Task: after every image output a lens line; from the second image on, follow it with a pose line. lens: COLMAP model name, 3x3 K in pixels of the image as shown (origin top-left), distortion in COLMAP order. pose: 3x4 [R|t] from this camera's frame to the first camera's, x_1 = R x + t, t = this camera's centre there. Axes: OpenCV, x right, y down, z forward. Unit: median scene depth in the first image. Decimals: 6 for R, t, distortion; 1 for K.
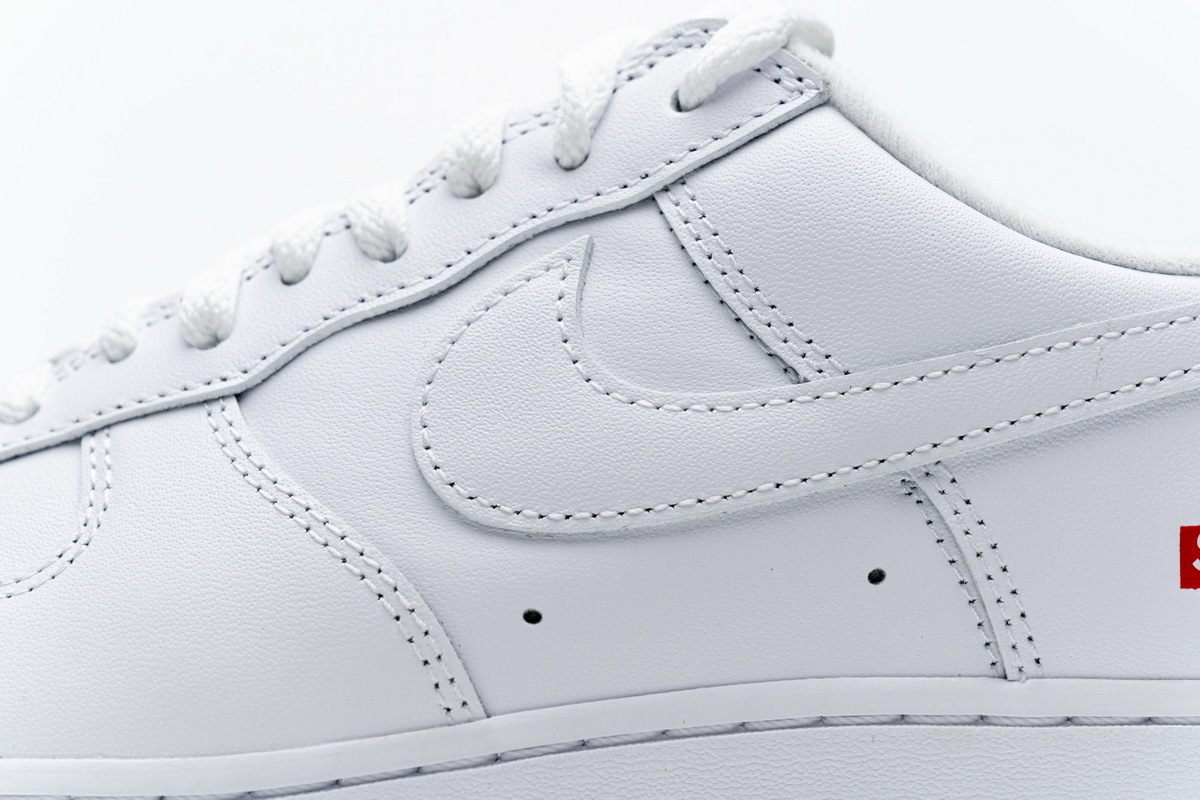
lens RADIAL K [[2365.7, 0, 600.0], [0, 2365.7, 400.0], [0, 0, 1]] dist [0.026138, -0.144762]
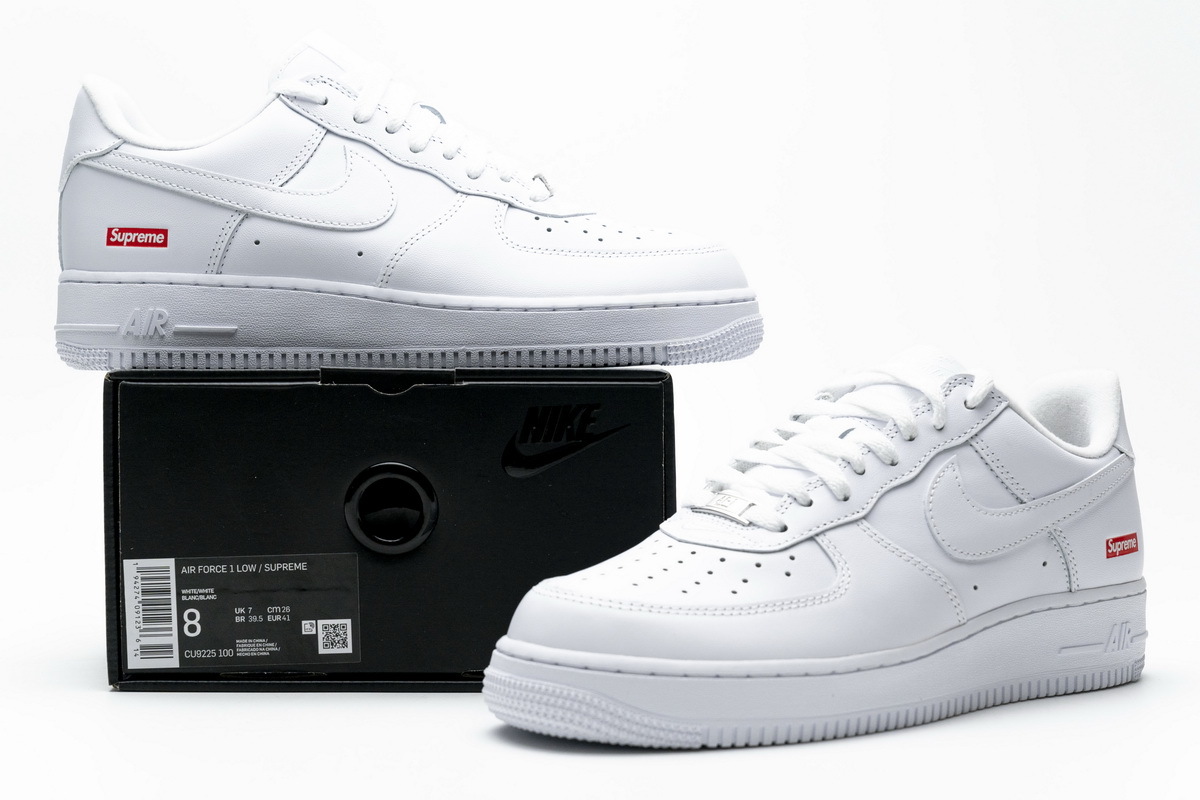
lens RADIAL K [[2089.0, 0, 600.0], [0, 2089.0, 400.0], [0, 0, 1]] dist [0.017532, 0.140071]
pose [[0.780266, -0.043895, 0.623906, -1.996243], [-0.000898, 0.997455, 0.071300, -0.327964], [-0.625447, -0.056193, 0.778240, -0.746166]]
